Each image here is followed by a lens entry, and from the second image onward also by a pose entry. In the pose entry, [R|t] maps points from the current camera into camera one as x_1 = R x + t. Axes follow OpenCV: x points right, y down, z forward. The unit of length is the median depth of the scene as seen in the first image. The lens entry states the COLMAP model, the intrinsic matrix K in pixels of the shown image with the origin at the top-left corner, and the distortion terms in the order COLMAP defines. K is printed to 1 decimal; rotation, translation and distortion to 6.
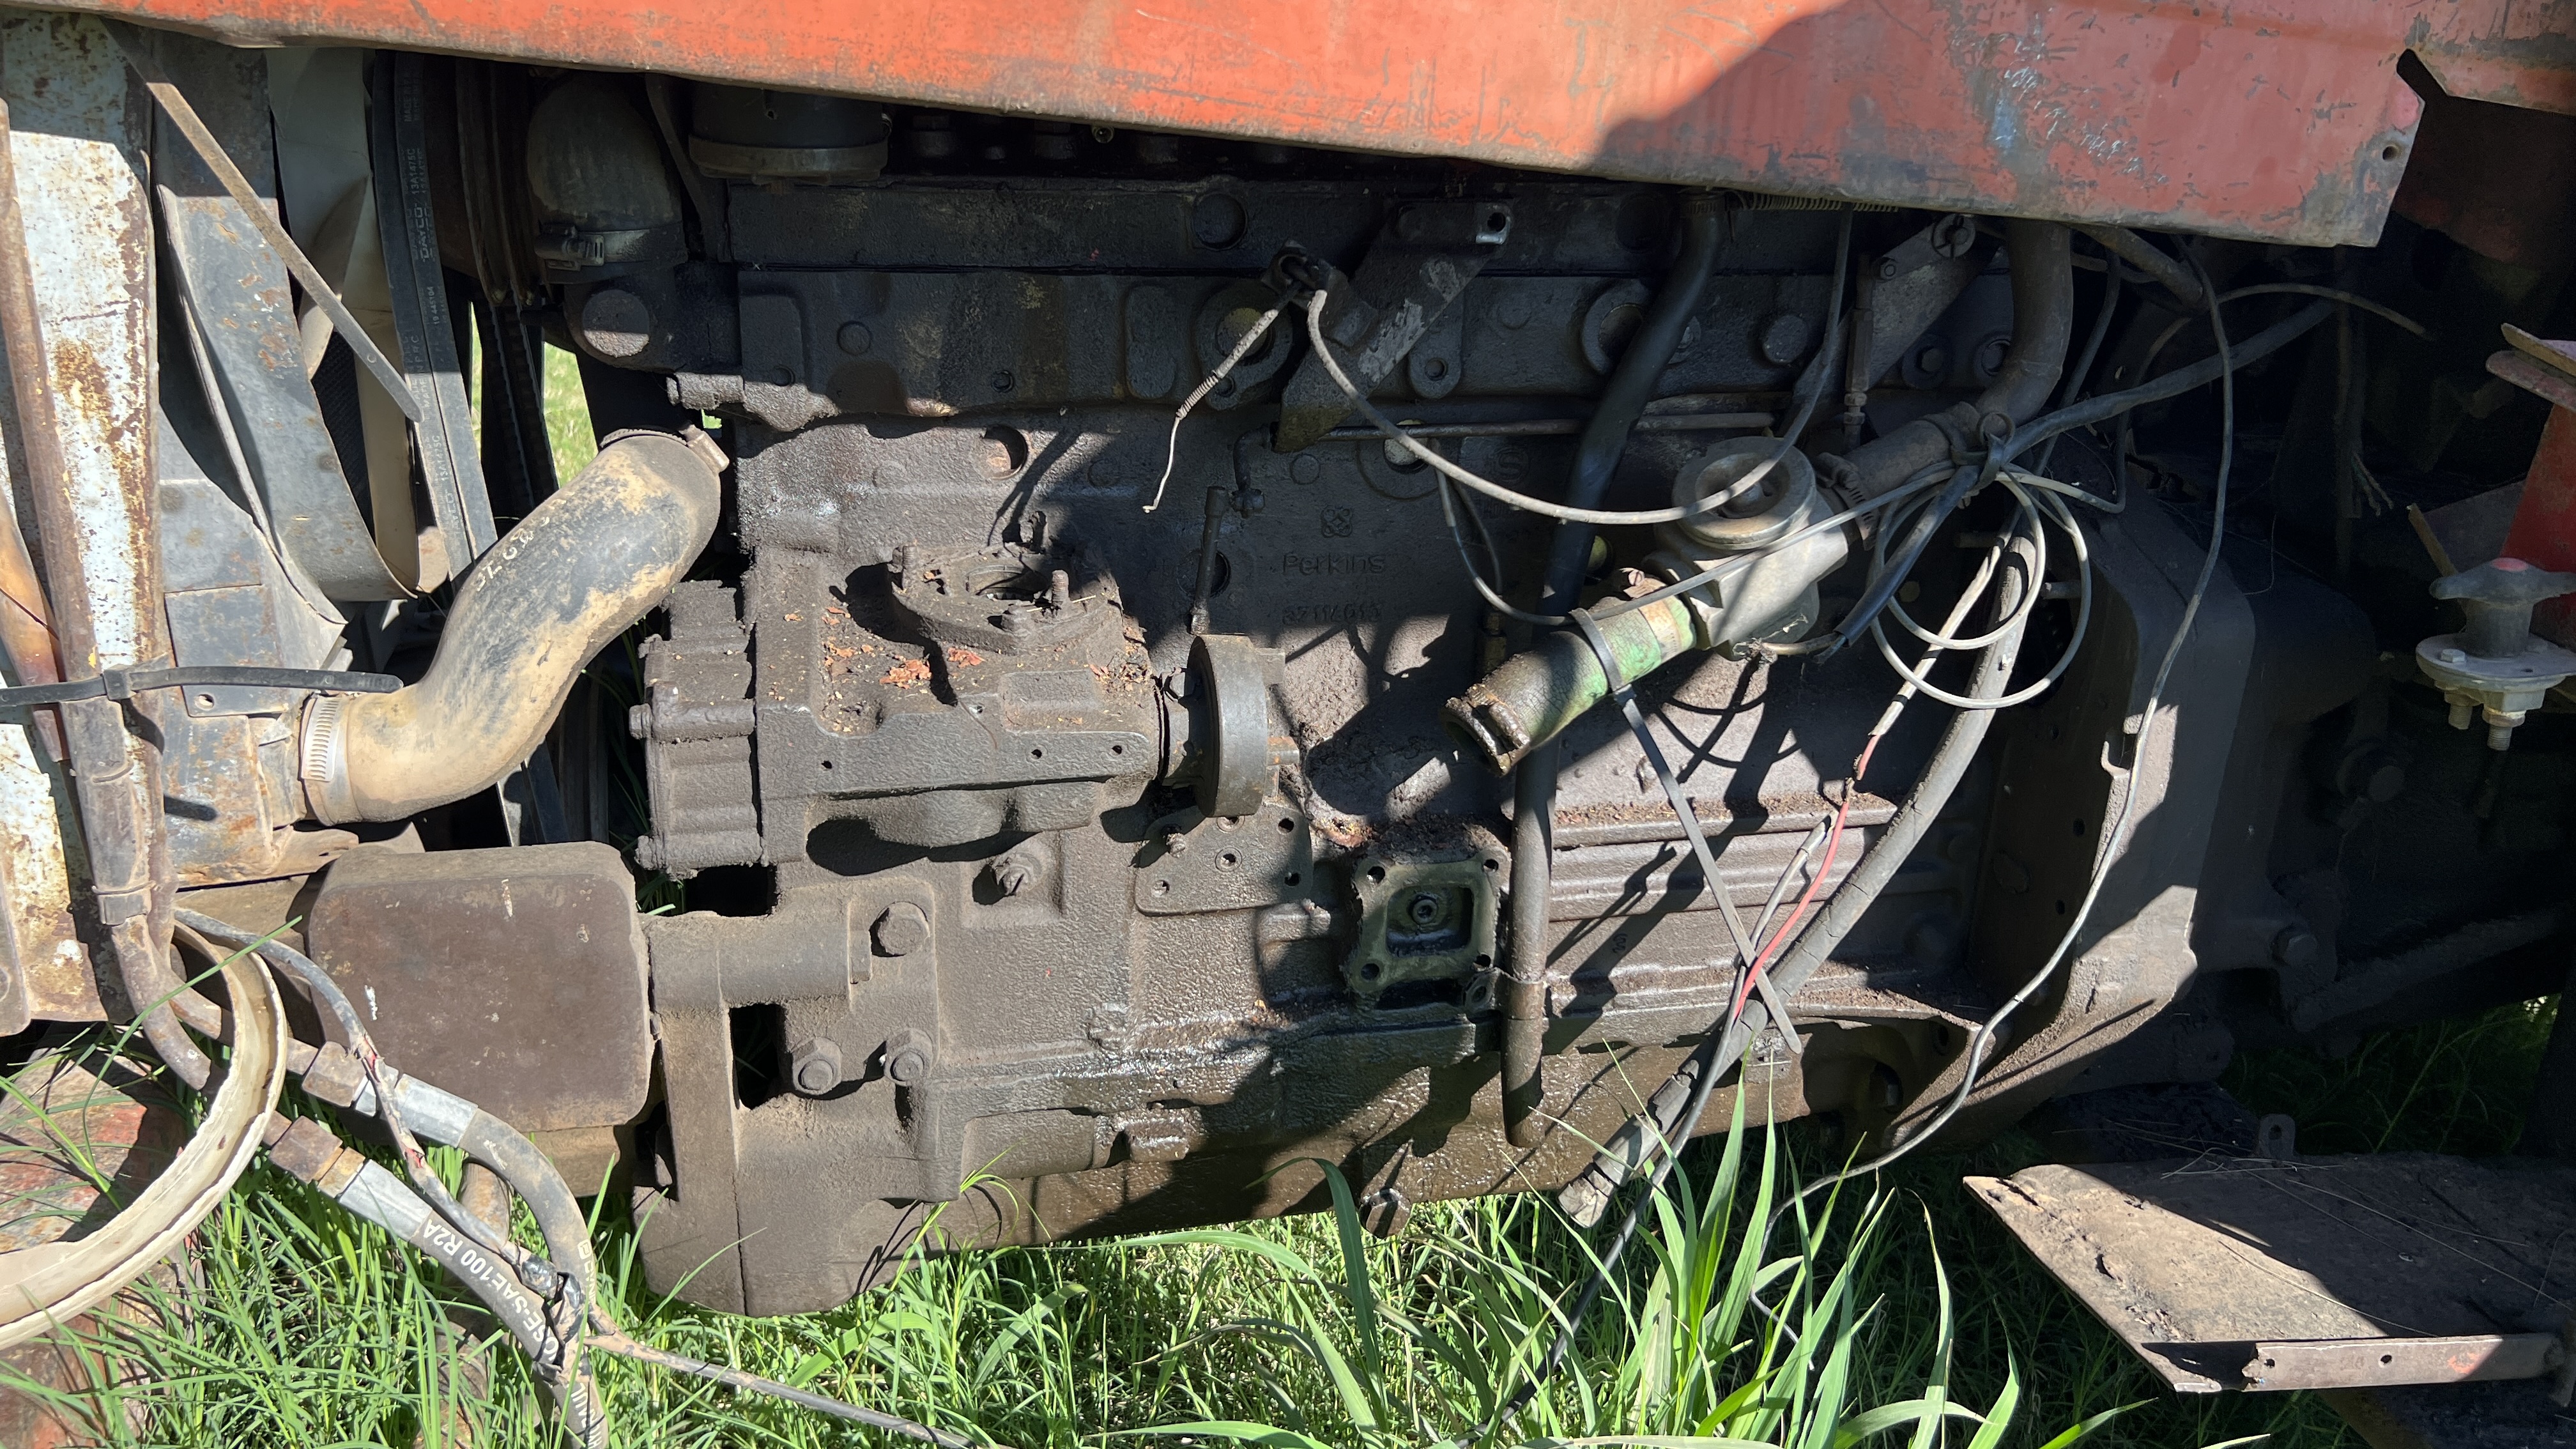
lens RADIAL K [[1987.3, 0, 1272.6], [0, 1987.3, 640.9], [0, 0, 1]] dist [0.024422, -0.021599]
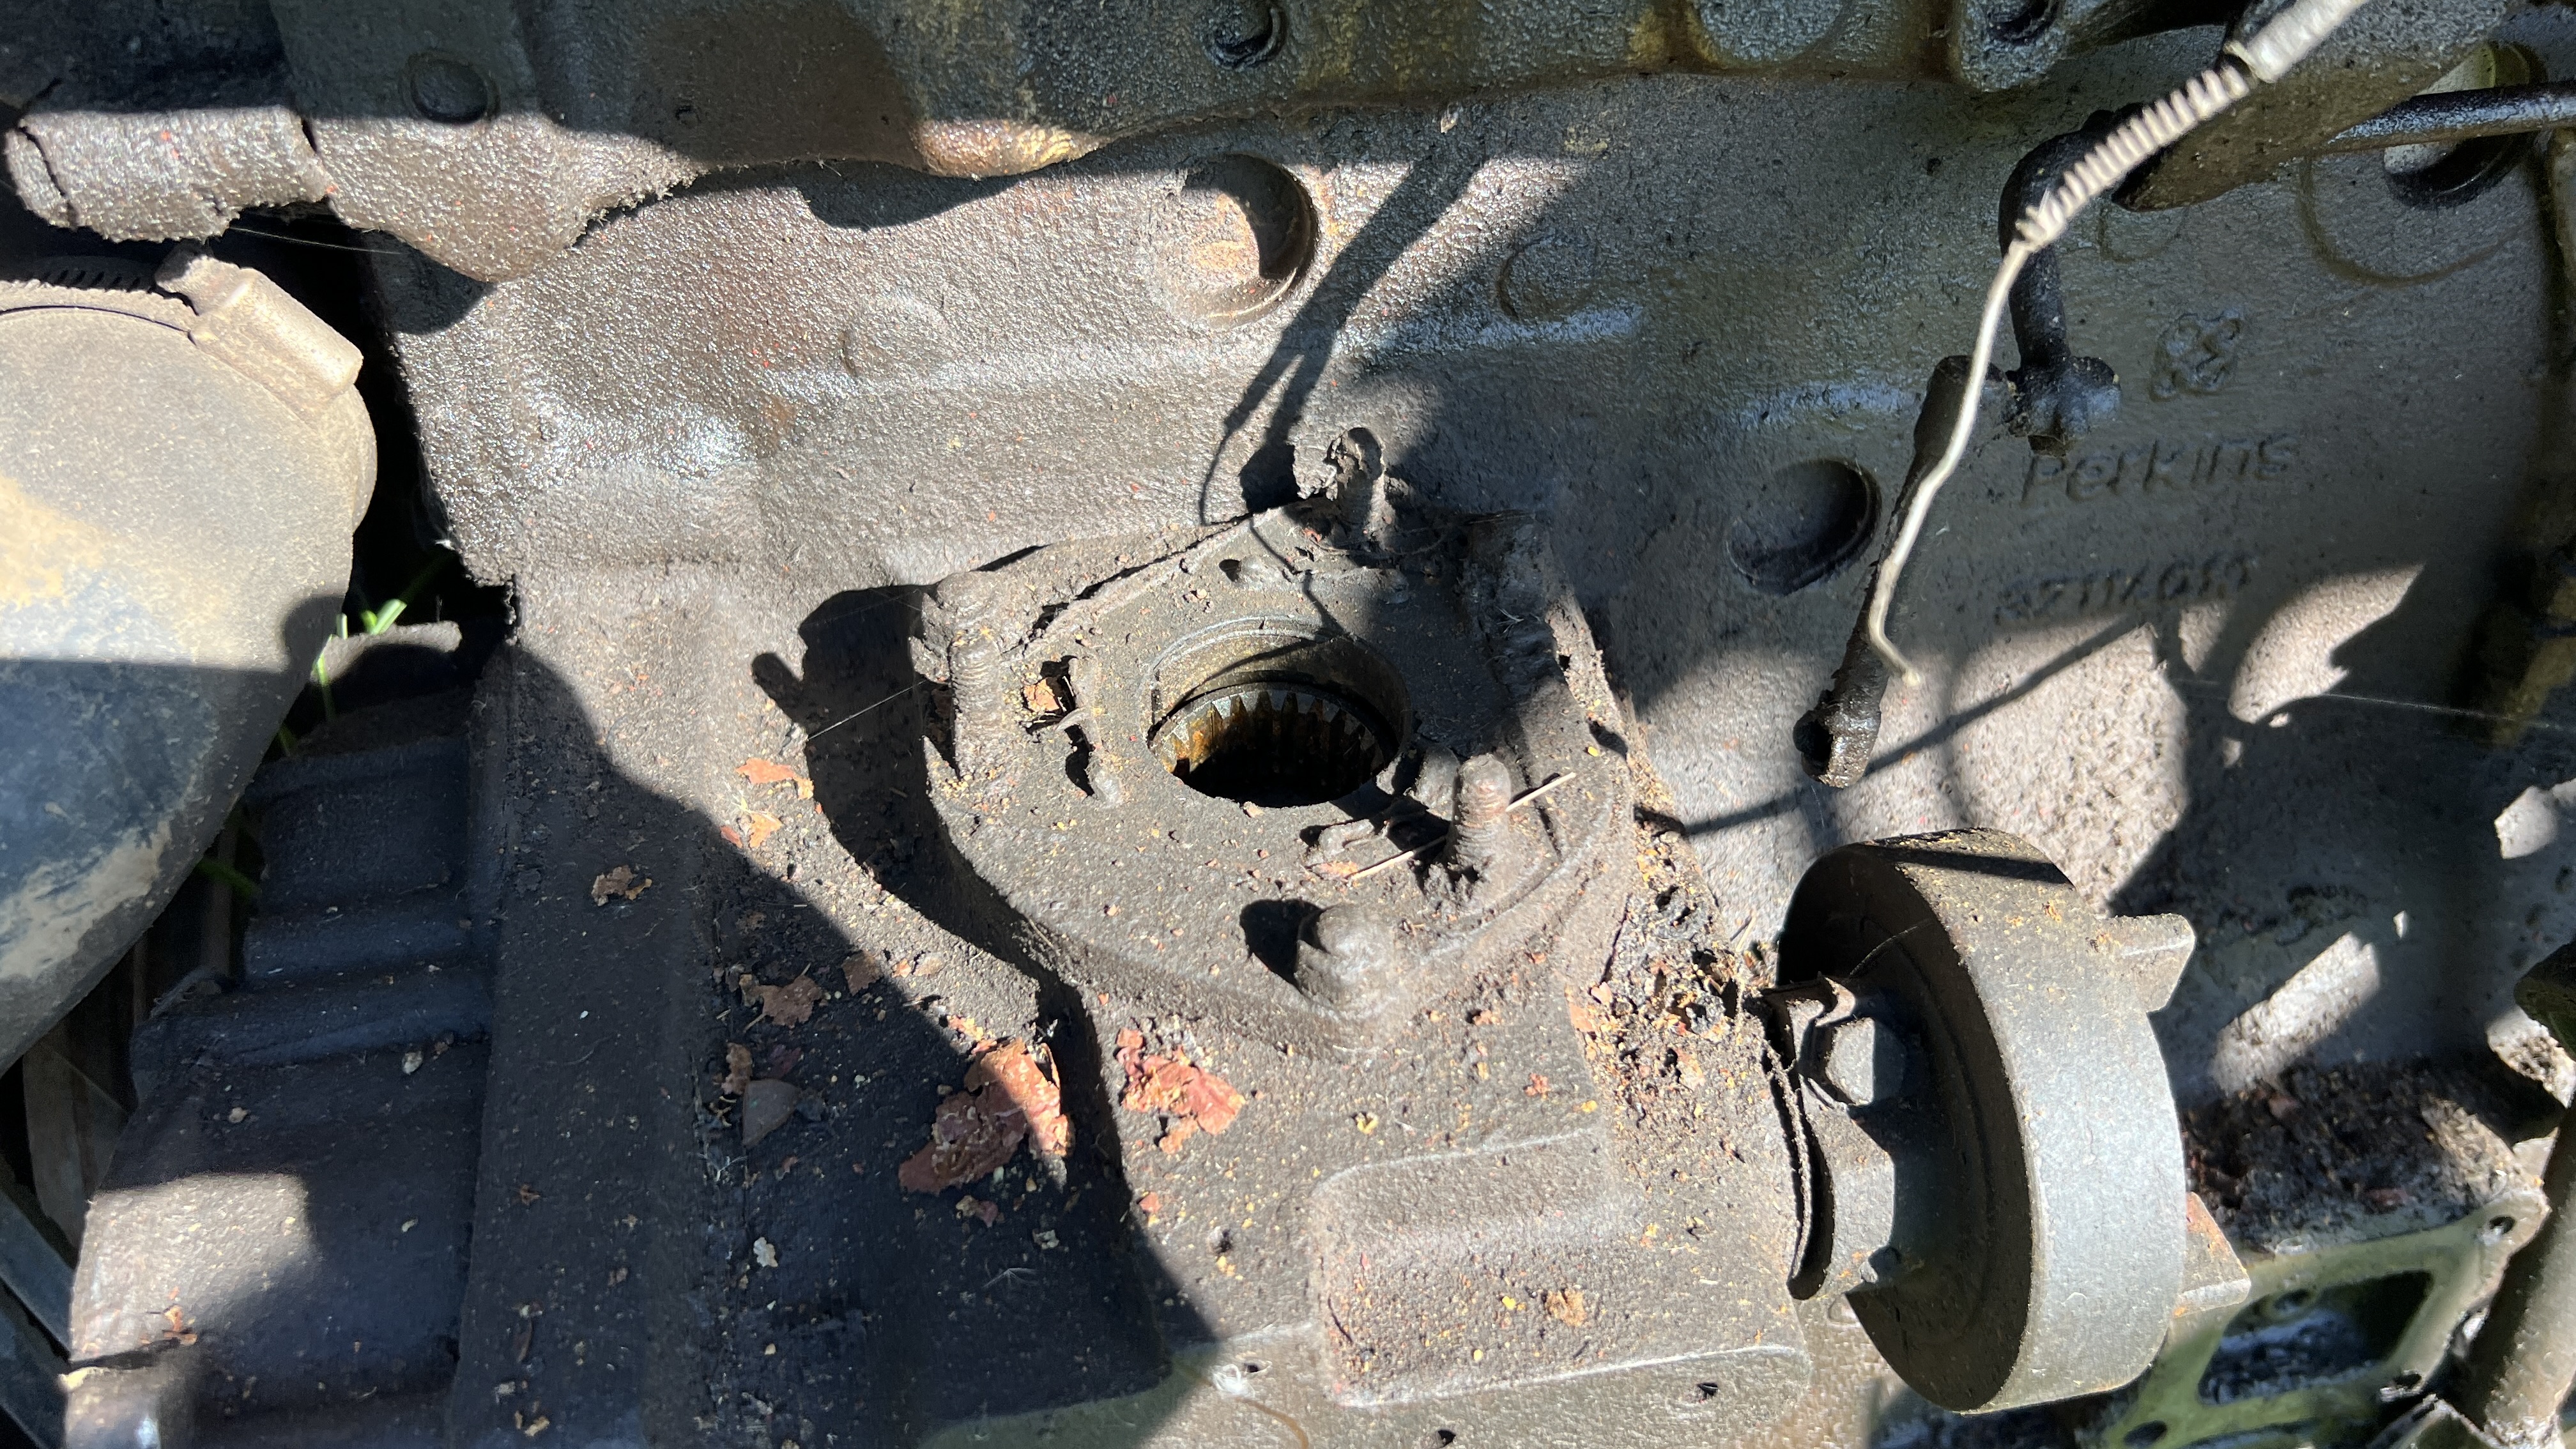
lens RADIAL K [[1987.3, 0, 1209.2], [0, 1987.3, 717.4], [0, 0, 1]] dist [0.024422, -0.021599]
pose [[0.995959, -0.008950, -0.089358, -0.112432], [0.038301, 0.942323, 0.332507, -0.128110], [0.081229, -0.334586, 0.938858, 0.674067]]
